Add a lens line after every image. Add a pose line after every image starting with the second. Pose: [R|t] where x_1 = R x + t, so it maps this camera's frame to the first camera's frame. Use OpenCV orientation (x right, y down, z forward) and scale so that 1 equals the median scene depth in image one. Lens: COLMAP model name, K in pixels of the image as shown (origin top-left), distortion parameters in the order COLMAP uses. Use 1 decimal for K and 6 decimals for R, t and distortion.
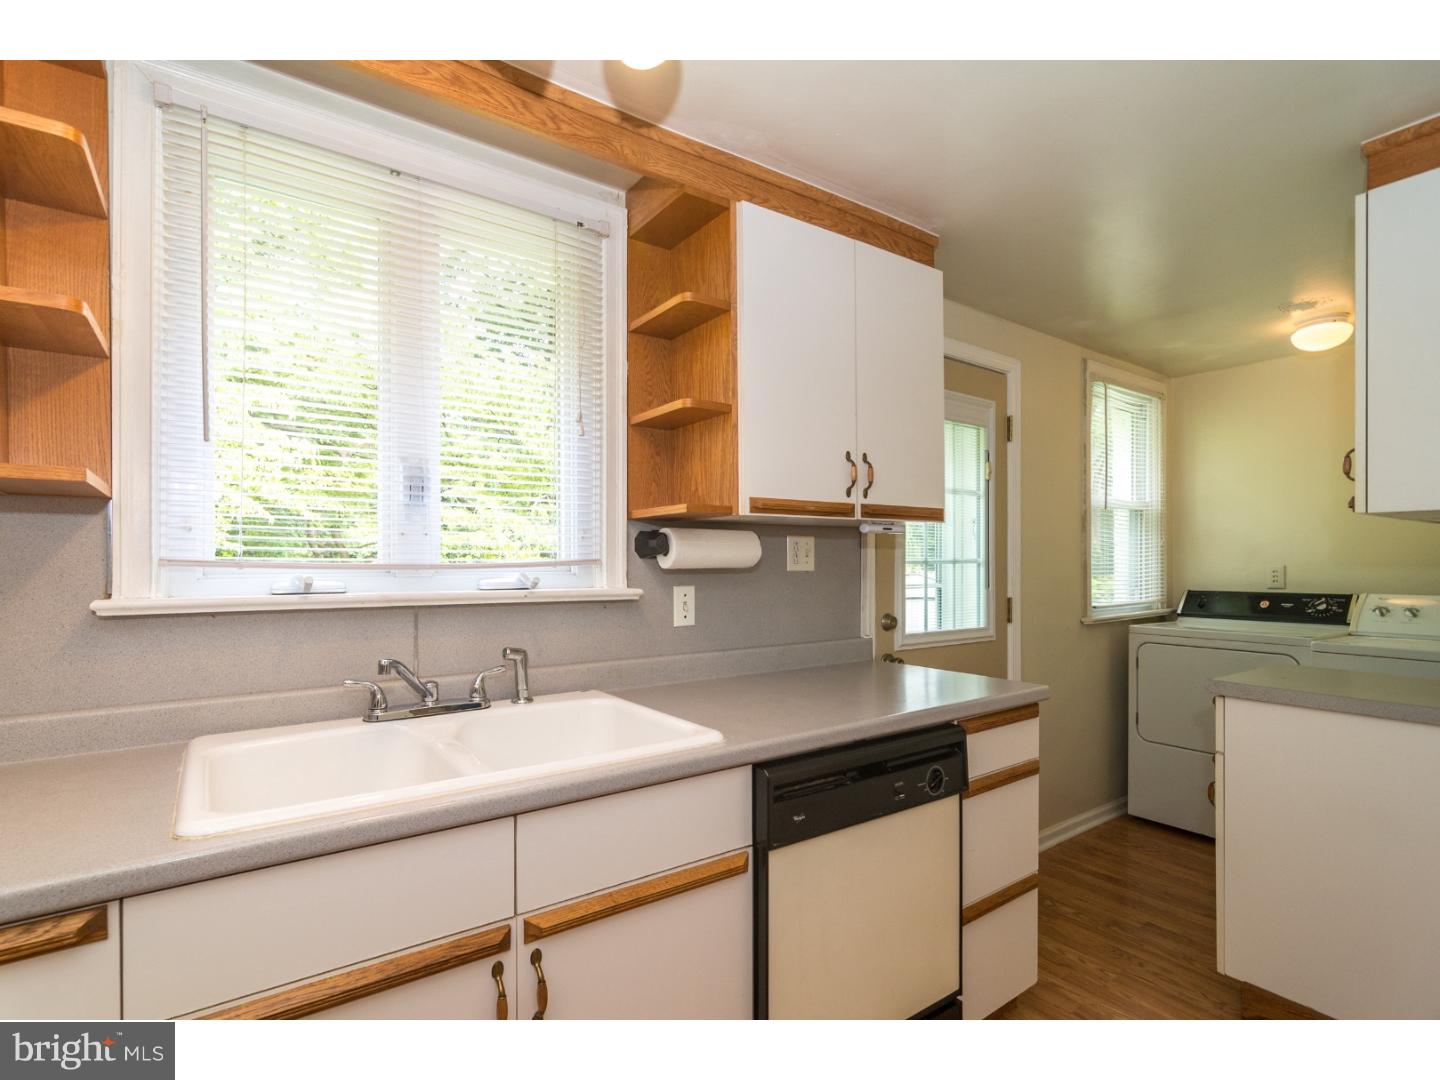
lens RADIAL K [[706.9, 0, 712.9], [0, 706.9, 561.9], [0, 0, 1]] dist [-0.004444, 0.002595]
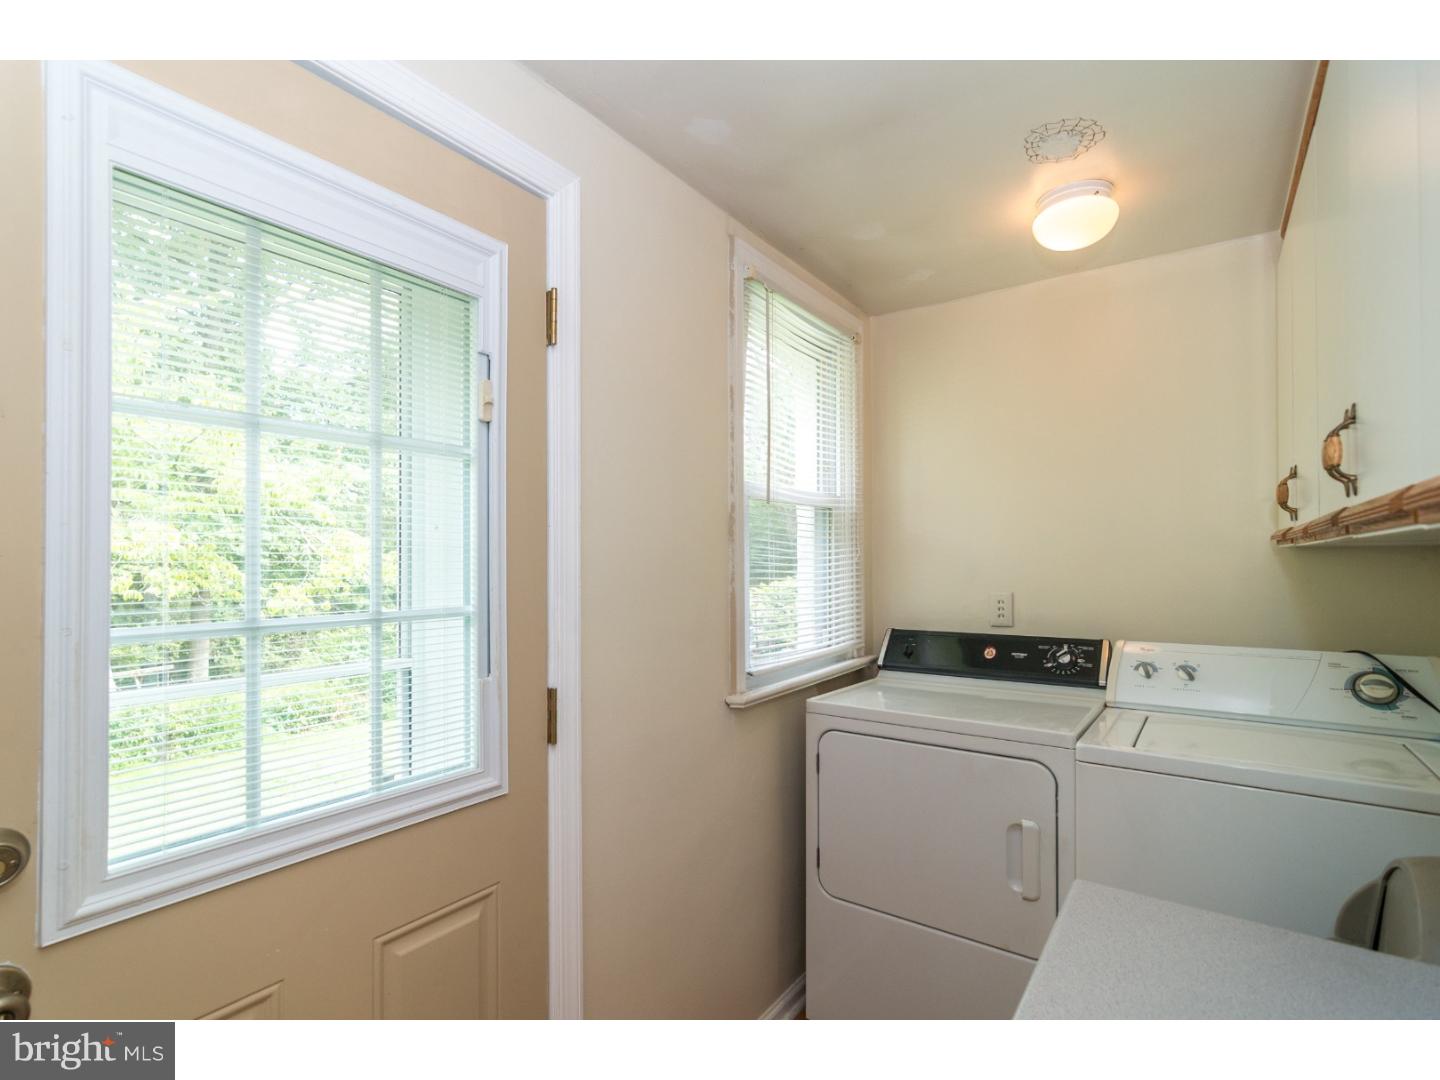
lens RADIAL K [[706.9, 0, 721.0], [0, 706.9, 550.9], [0, 0, 1]] dist [-0.004444, 0.002595]
pose [[0.939054, 0.003182, 0.343756, 0.366405], [0.002381, 0.999873, -0.015761, -0.030528], [-0.343762, 0.015619, 0.938927, 0.536457]]
